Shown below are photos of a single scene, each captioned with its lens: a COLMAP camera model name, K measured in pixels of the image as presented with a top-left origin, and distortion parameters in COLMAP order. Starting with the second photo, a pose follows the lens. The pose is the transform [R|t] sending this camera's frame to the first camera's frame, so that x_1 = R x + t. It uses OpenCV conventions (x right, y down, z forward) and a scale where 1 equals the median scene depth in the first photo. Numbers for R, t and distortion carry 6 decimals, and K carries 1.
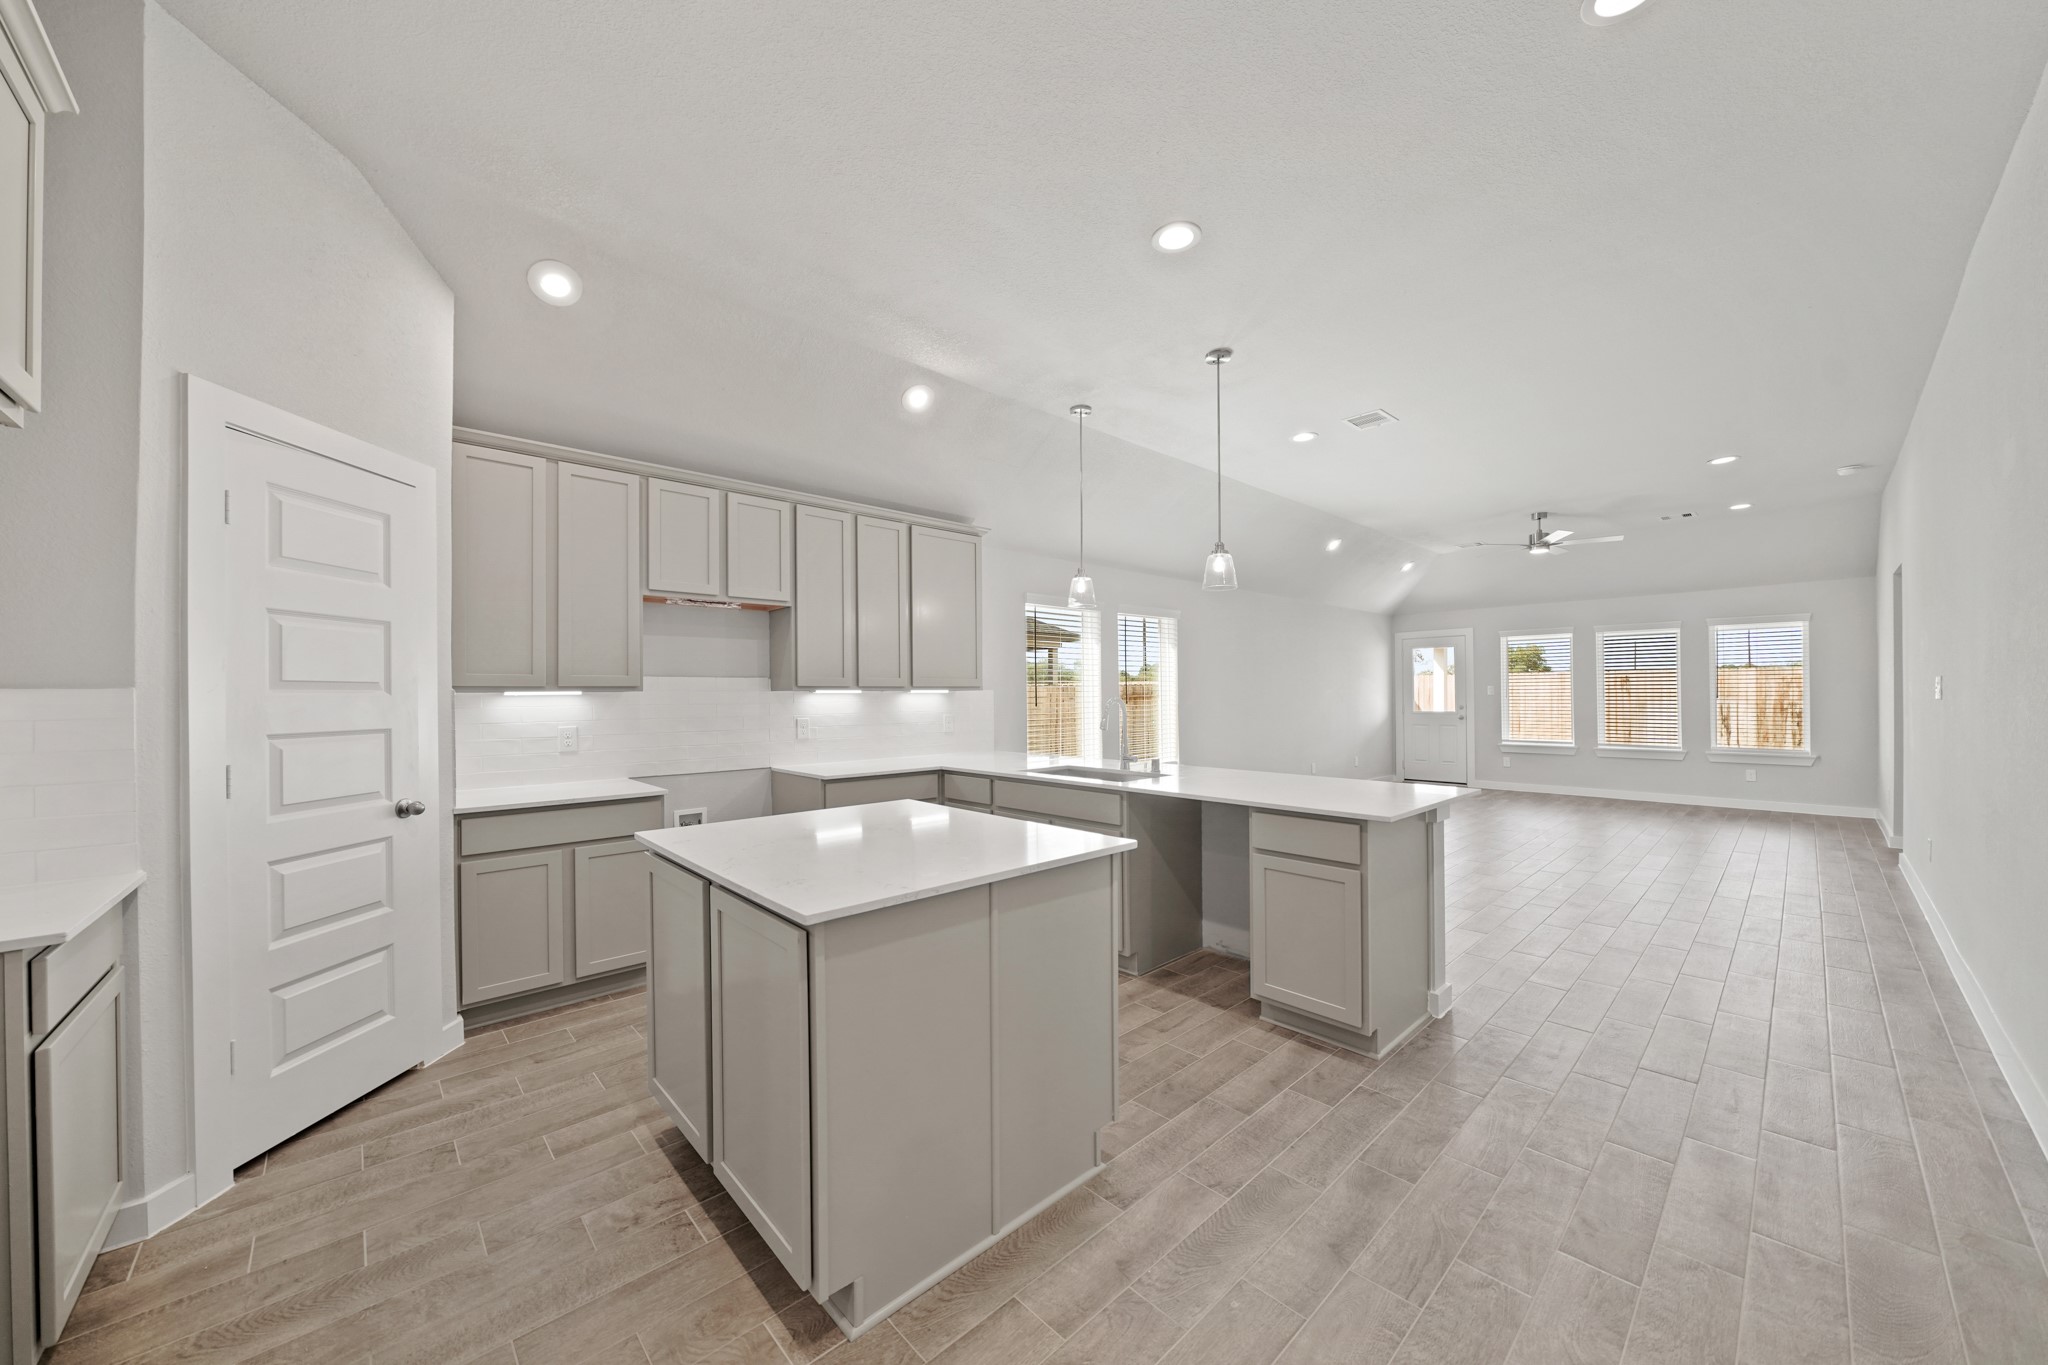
lens RADIAL K [[762.4, 0, 986.6], [0, 762.4, 693.1], [0, 0, 1]] dist [-0.007762, 0.000037]
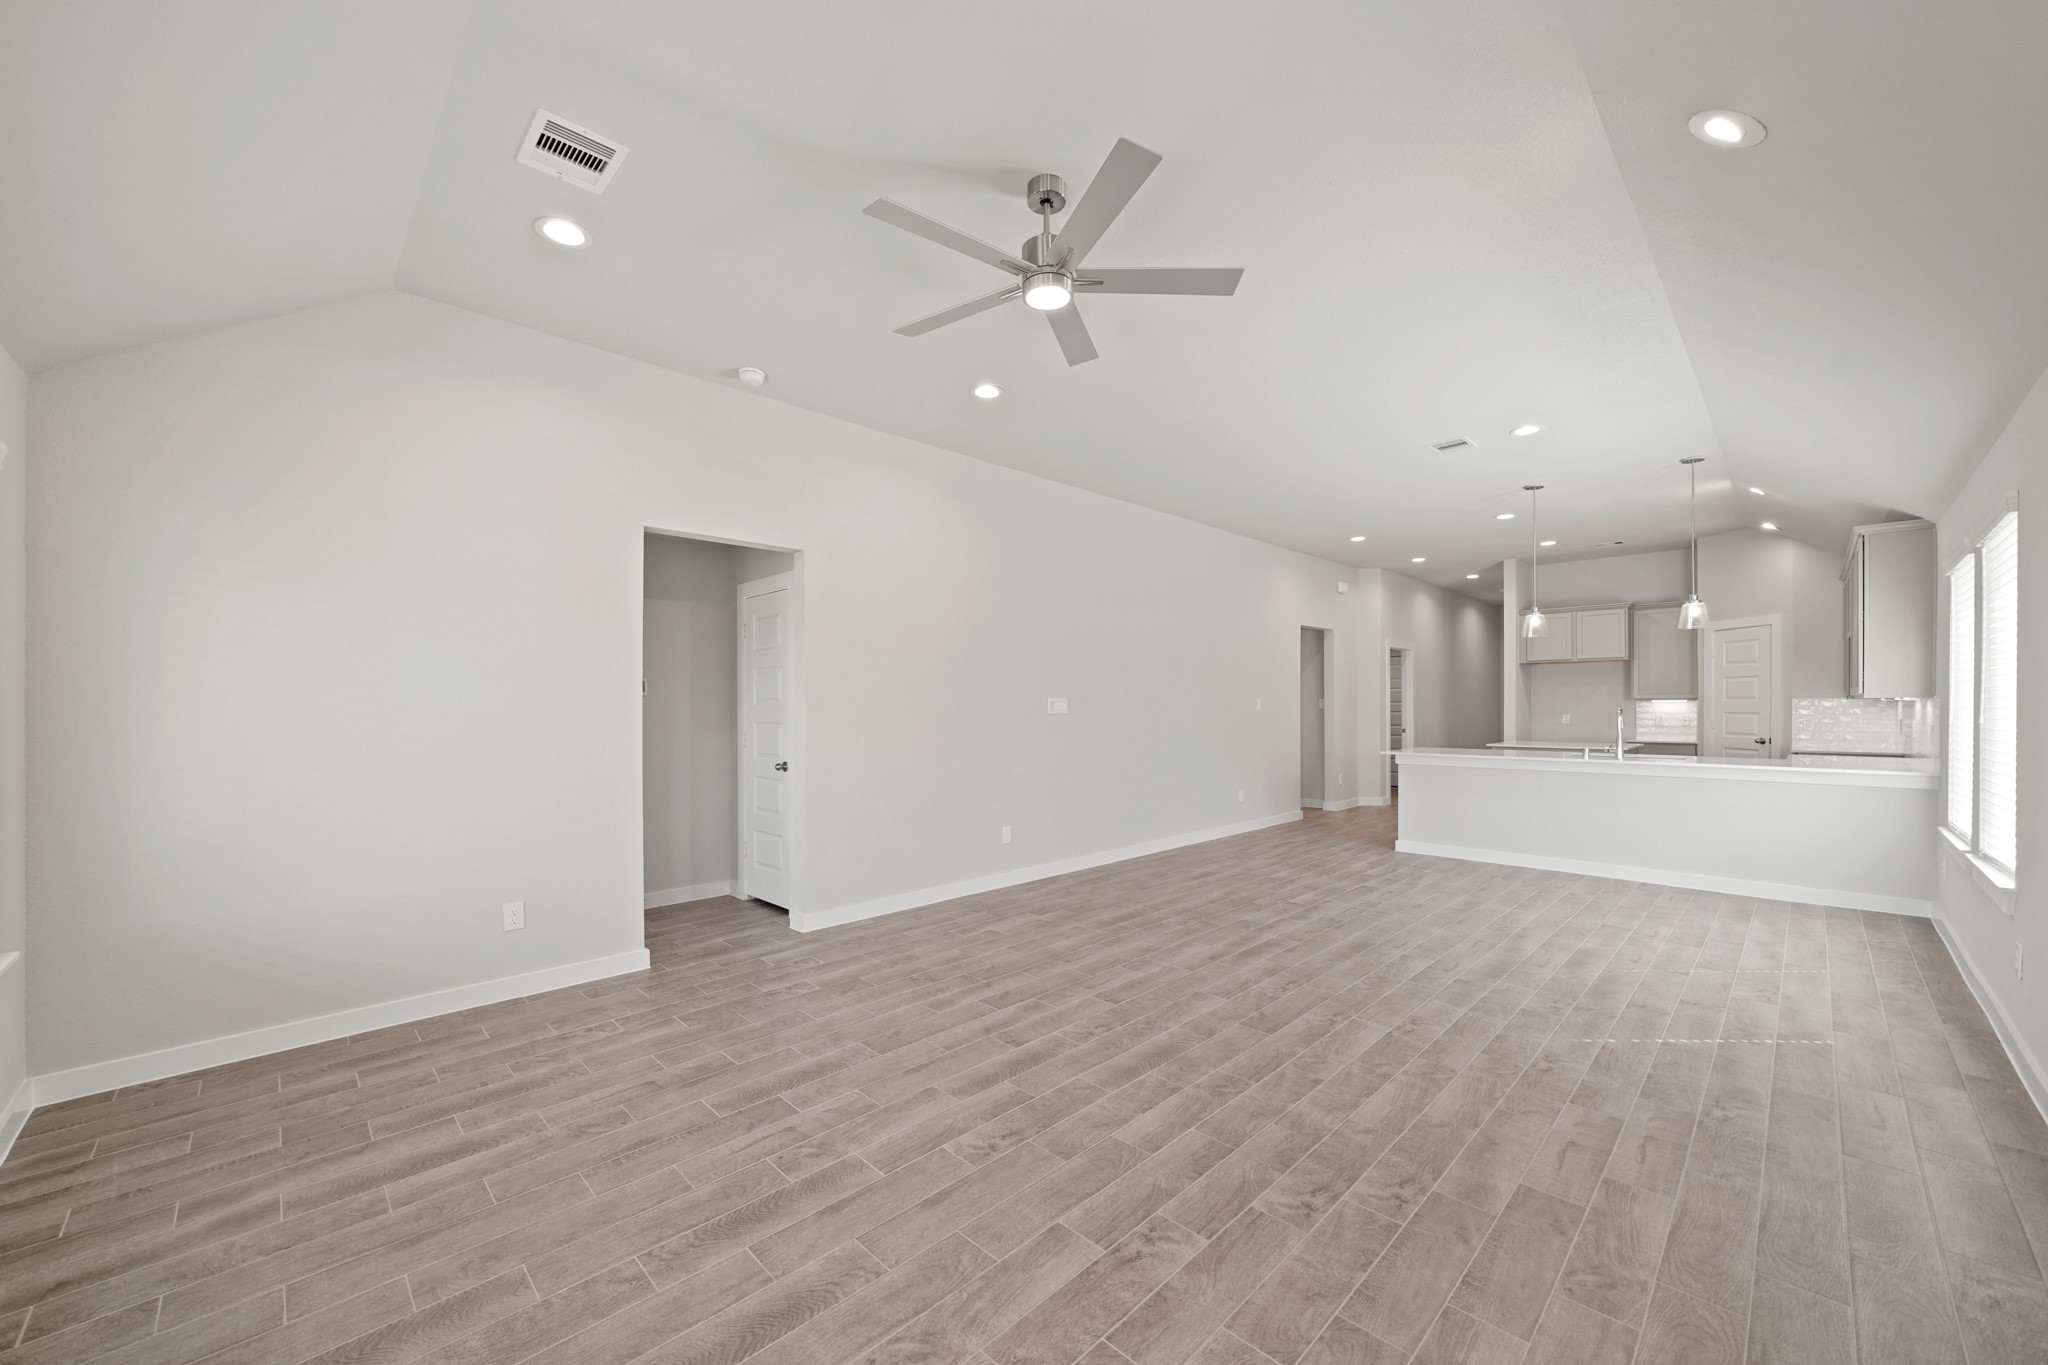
lens RADIAL K [[762.4, 0, 990.9], [0, 762.4, 706.1], [0, 0, 1]] dist [-0.007762, 0.000037]
pose [[-0.999738, 0.013536, -0.018473, 0.945194], [0.013543, 0.999908, -0.000250, -0.006657], [0.018467, -0.000500, -0.999829, 1.647342]]
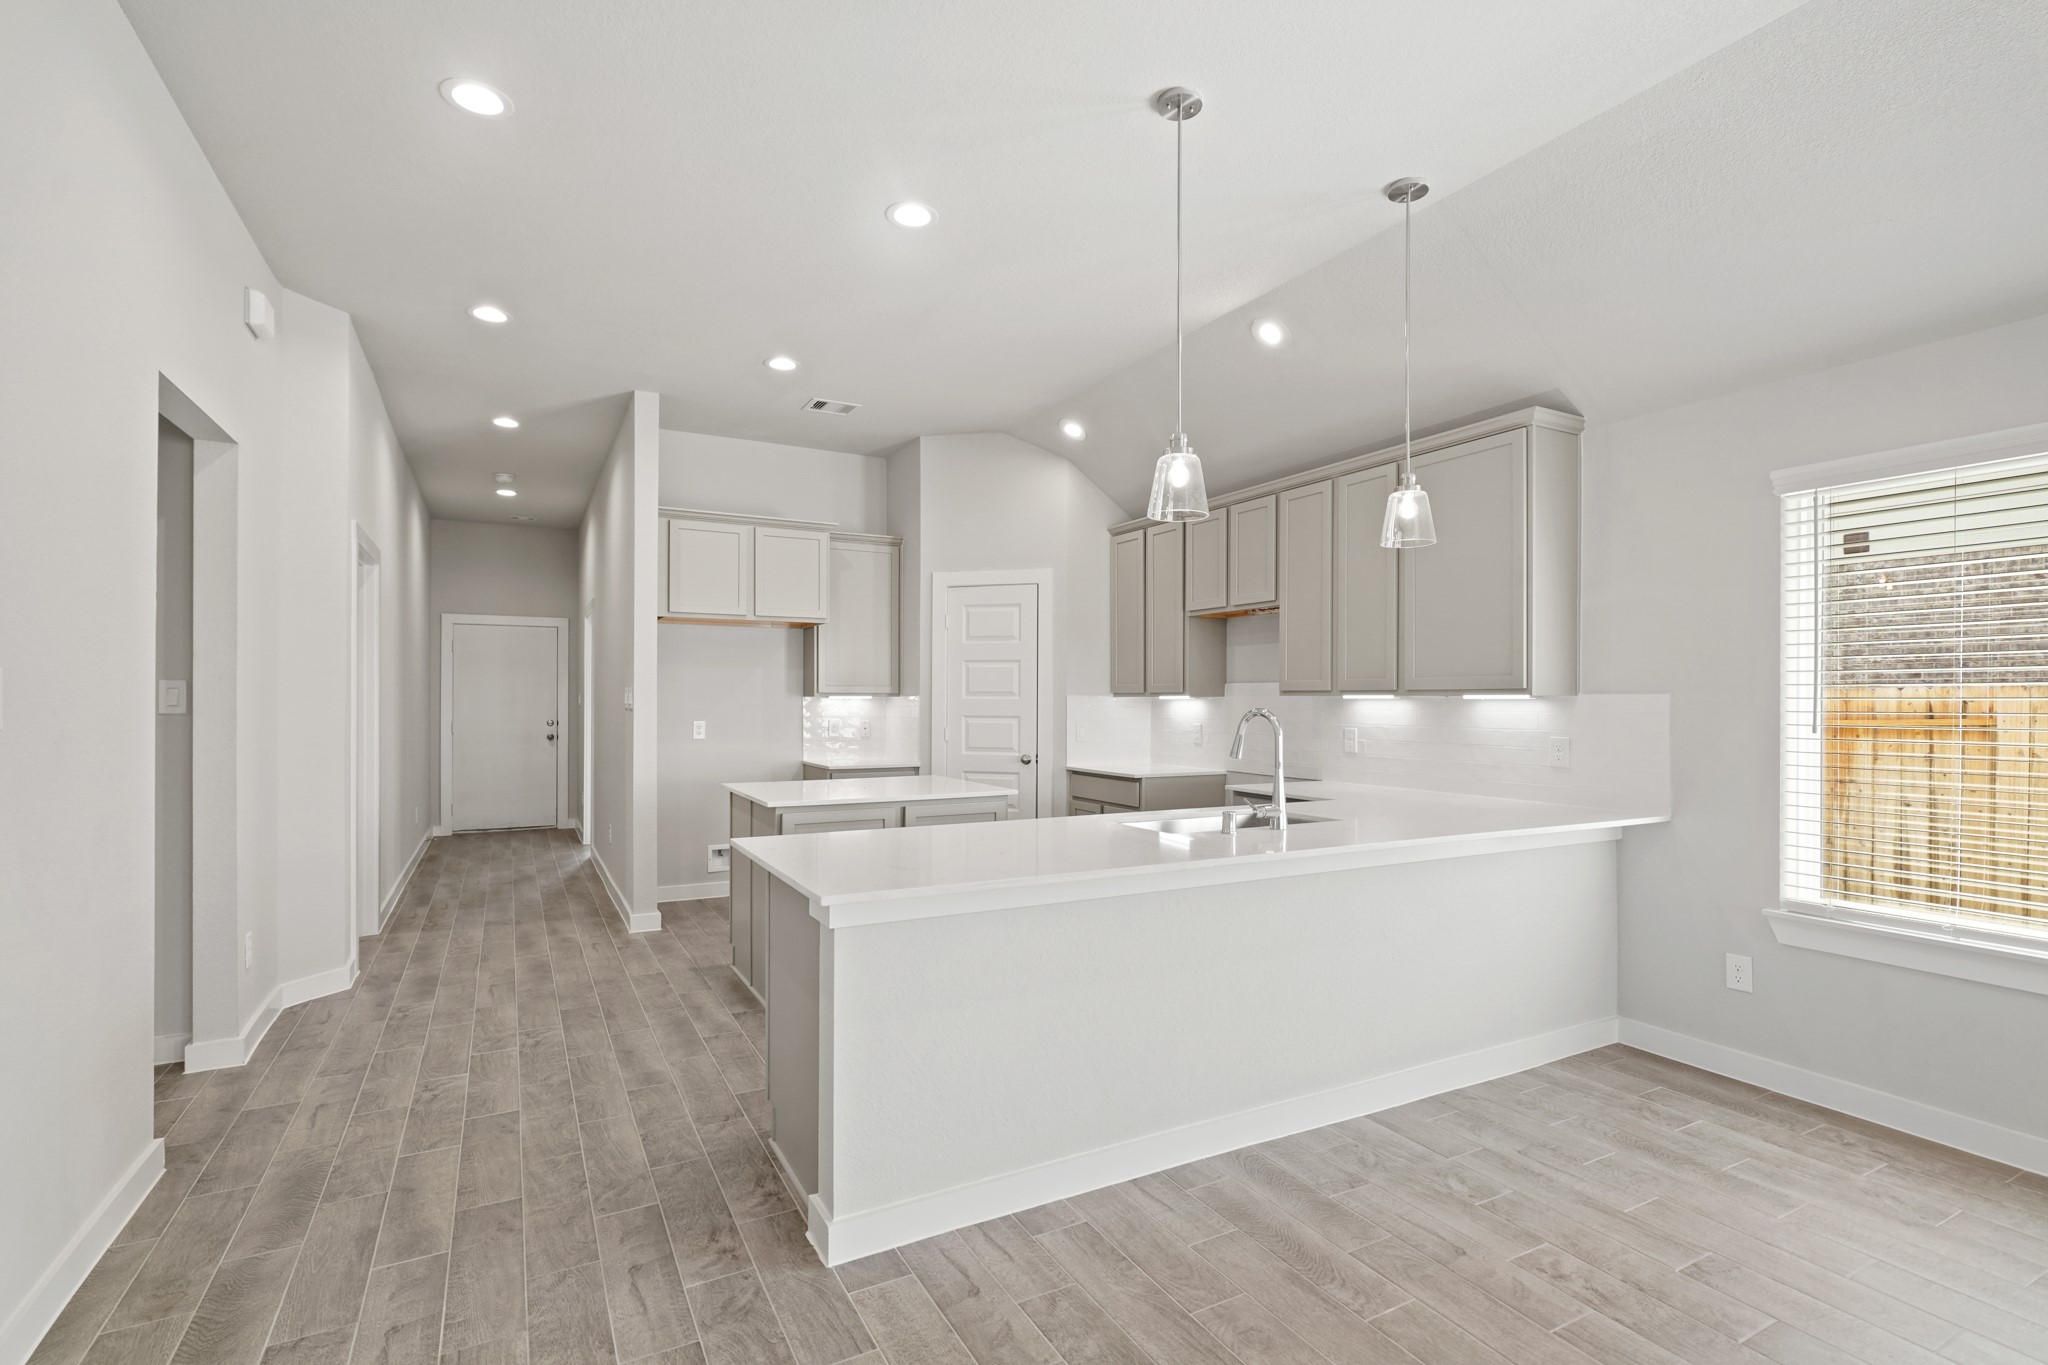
lens RADIAL K [[968.7, 0, 1052.4], [0, 968.7, 703.1], [0, 0, 1]] dist [0.000091, 0.000144]
pose [[-0.229775, 0.011049, -0.973181, 0.670901], [0.001034, 0.999938, 0.011109, -0.005339], [0.973243, 0.001546, -0.229772, 0.703307]]
